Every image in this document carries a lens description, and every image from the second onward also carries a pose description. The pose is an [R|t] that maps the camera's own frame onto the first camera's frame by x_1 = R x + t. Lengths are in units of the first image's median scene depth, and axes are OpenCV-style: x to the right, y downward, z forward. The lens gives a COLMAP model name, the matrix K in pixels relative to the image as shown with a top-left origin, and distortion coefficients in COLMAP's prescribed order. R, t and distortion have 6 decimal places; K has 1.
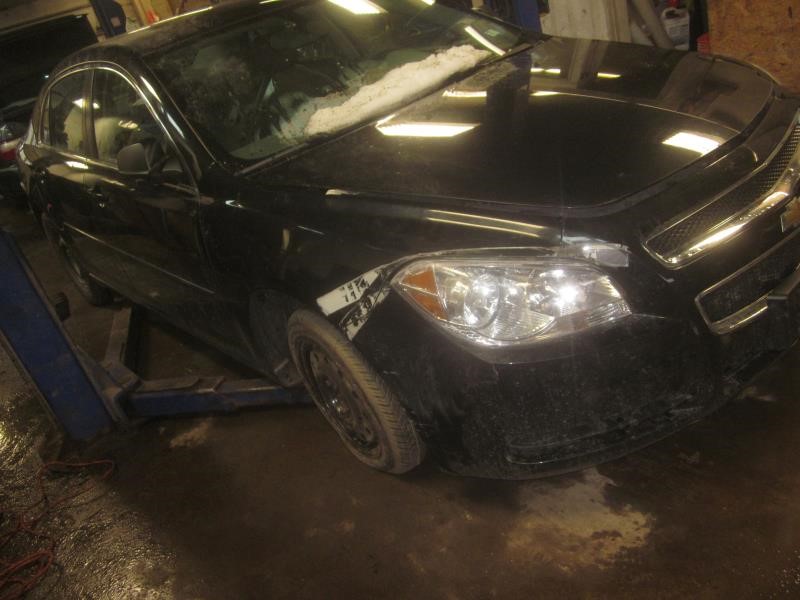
lens RADIAL K [[659.7, 0, 404.4], [0, 659.7, 302.1], [0, 0, 1]] dist [-0.033807, 0.002480]
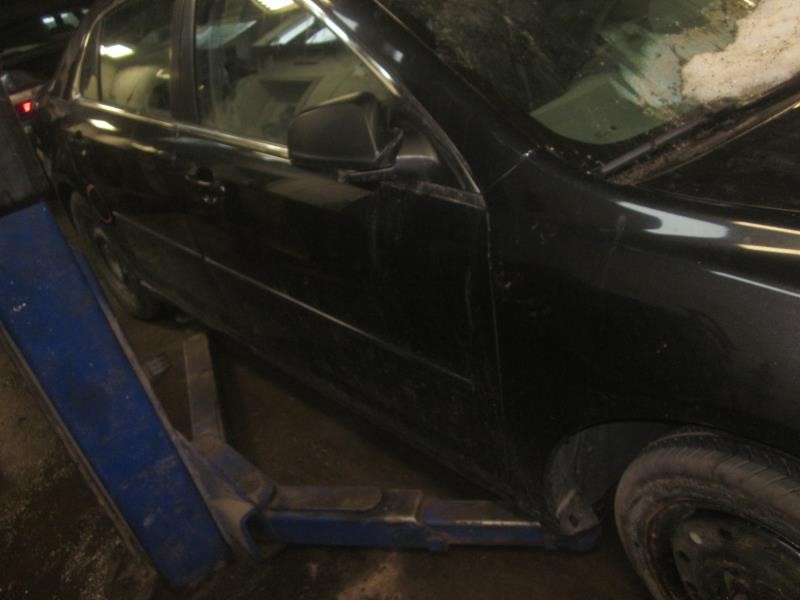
lens RADIAL K [[659.7, 0, 395.8], [0, 659.7, 297.3], [0, 0, 1]] dist [-0.033807, 0.002480]
pose [[0.999177, 0.029892, 0.027434, -0.318254], [-0.030863, 0.998886, 0.035685, -0.088551], [-0.026337, -0.036502, 0.998986, 0.387933]]
